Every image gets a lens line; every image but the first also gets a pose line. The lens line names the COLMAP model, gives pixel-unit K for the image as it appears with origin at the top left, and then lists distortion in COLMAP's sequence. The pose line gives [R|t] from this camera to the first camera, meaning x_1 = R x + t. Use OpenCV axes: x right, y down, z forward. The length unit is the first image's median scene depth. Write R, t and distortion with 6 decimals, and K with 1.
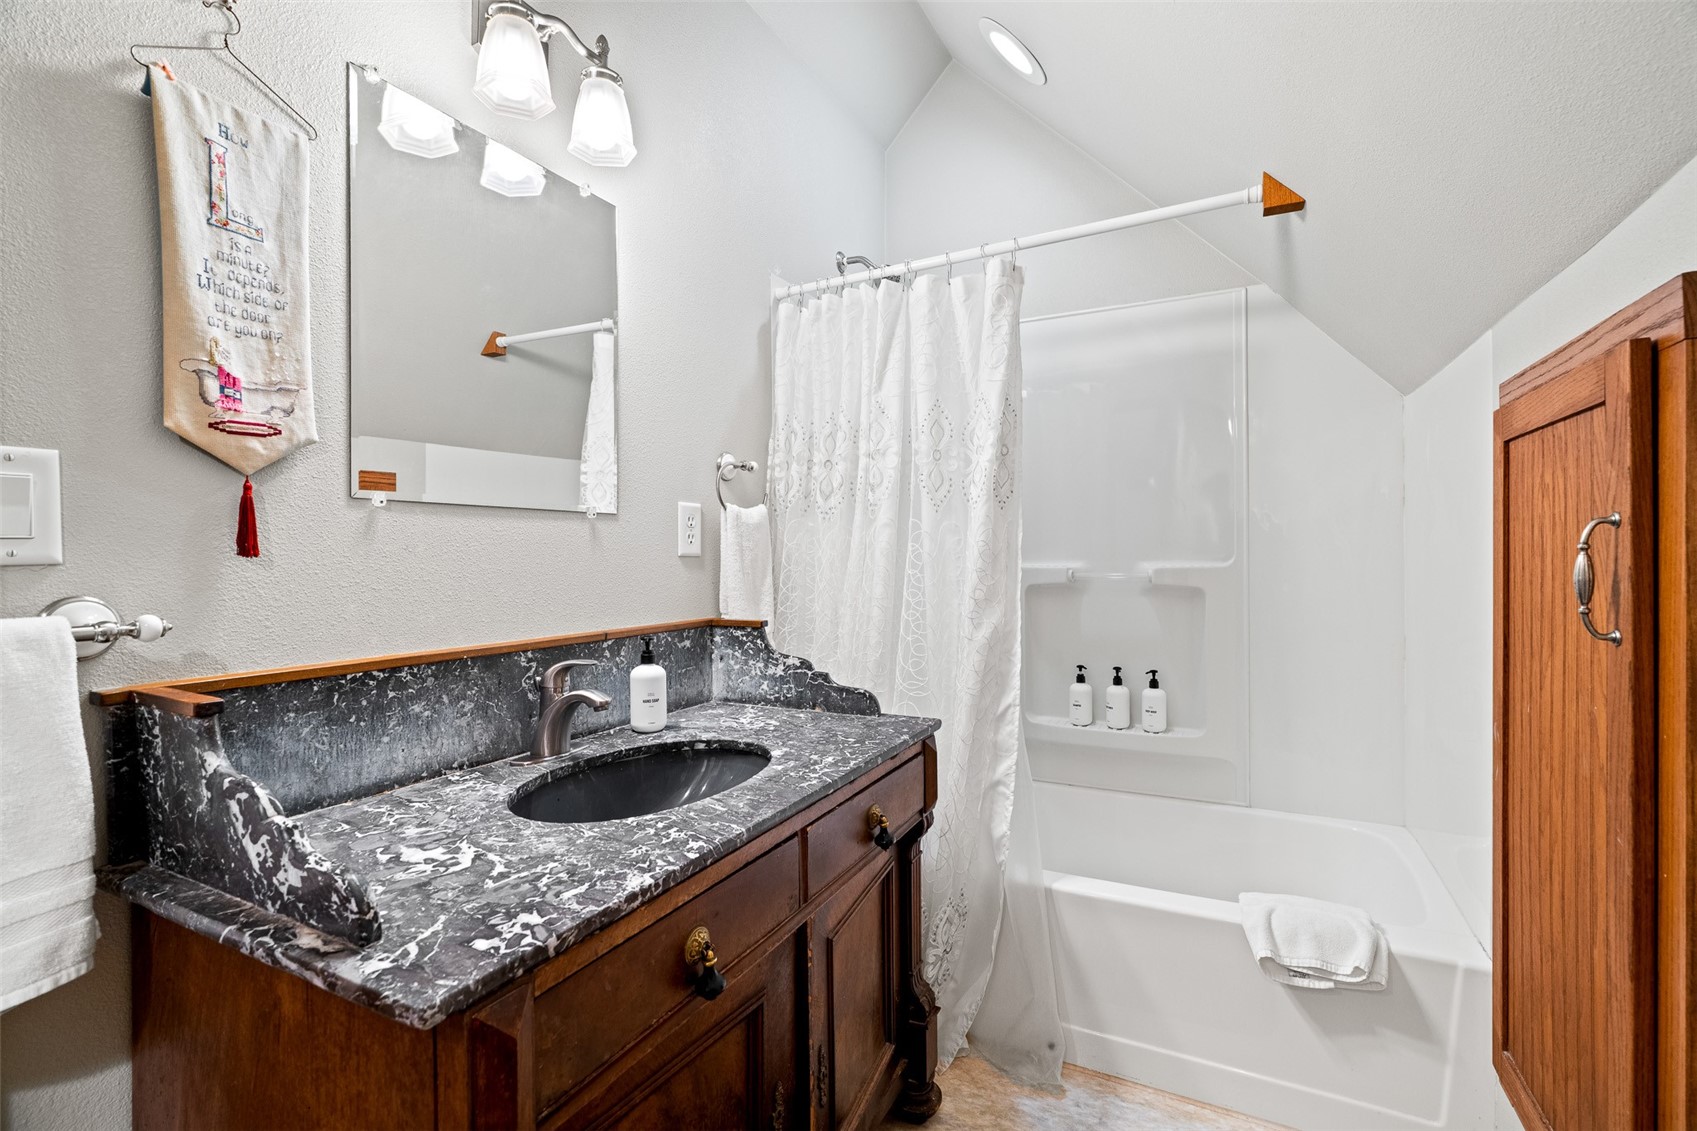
lens RADIAL K [[772.6, 0, 849.8], [0, 772.6, 552.8], [0, 0, 1]] dist [0.000450, 0.000056]
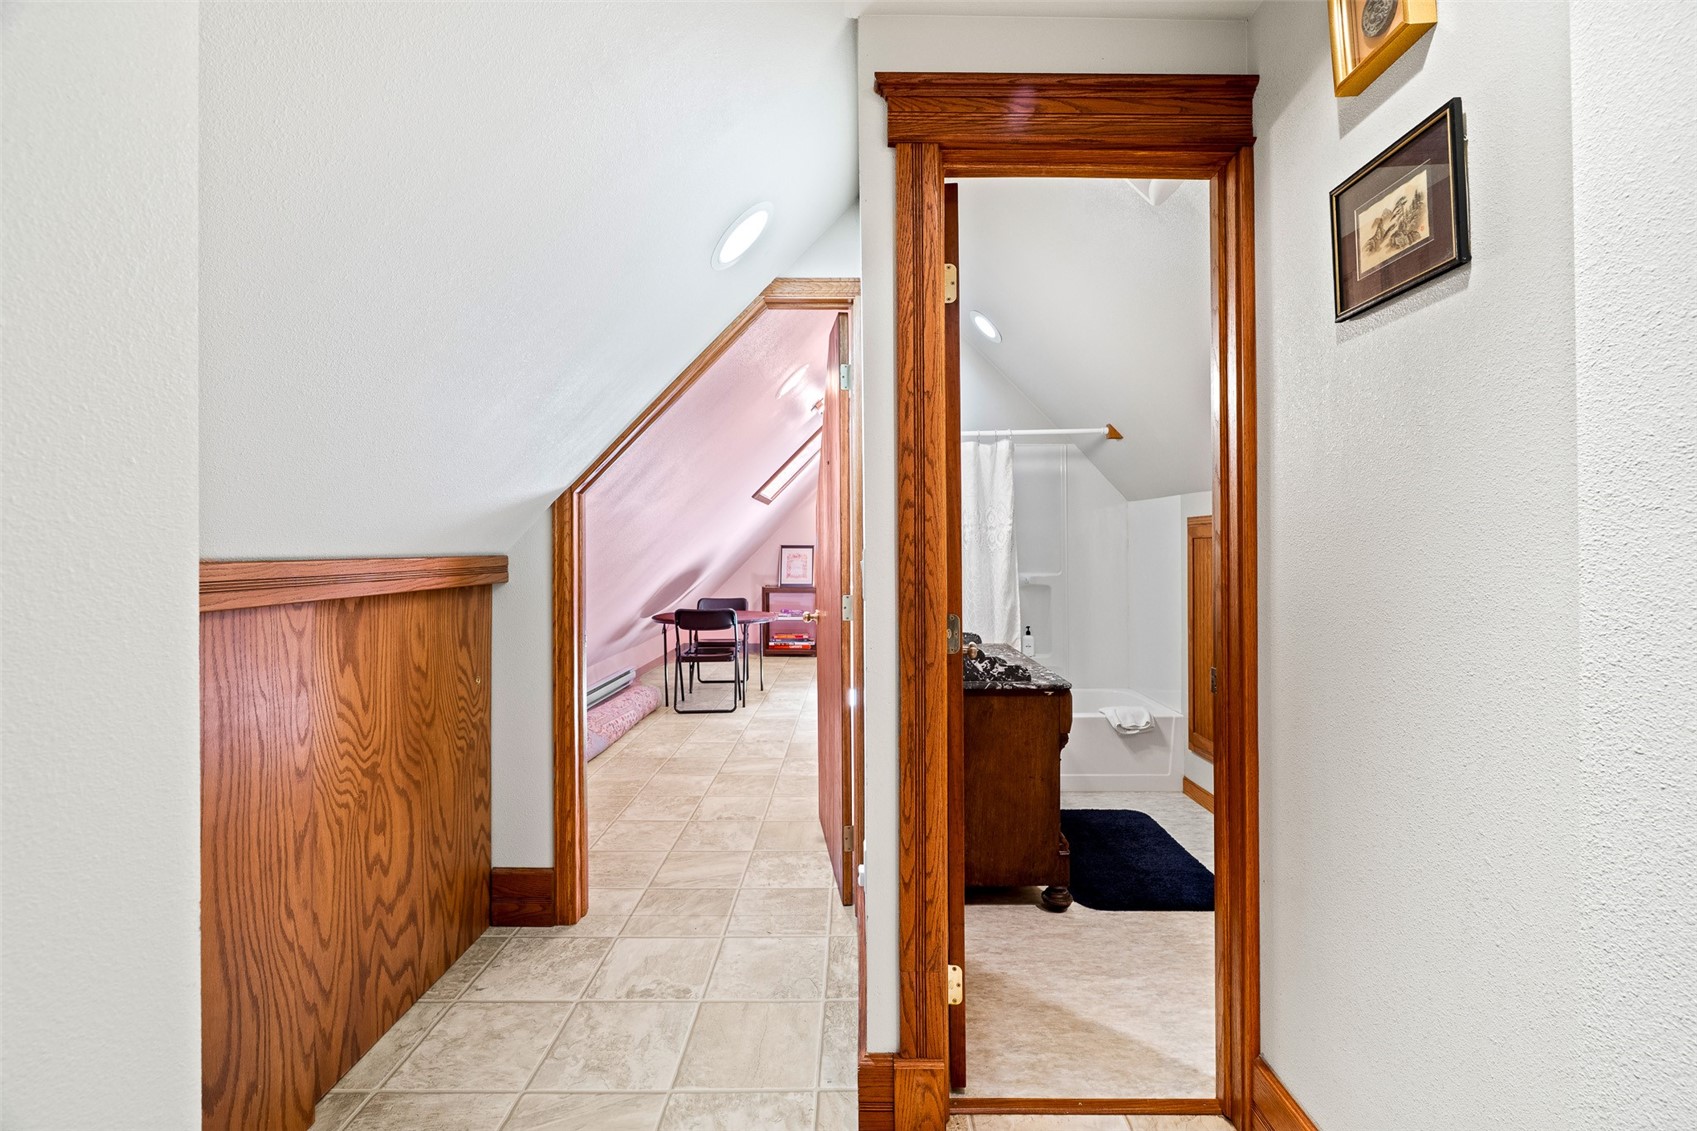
lens RADIAL K [[774.7, 0, 851.8], [0, 774.7, 535.8], [0, 0, 1]] dist [0.000495, 0.000015]
pose [[0.897148, 0.013226, 0.441532, -1.381990], [-0.005927, 0.999822, -0.017906, -0.070635], [-0.441690, 0.013447, 0.897067, -0.938182]]
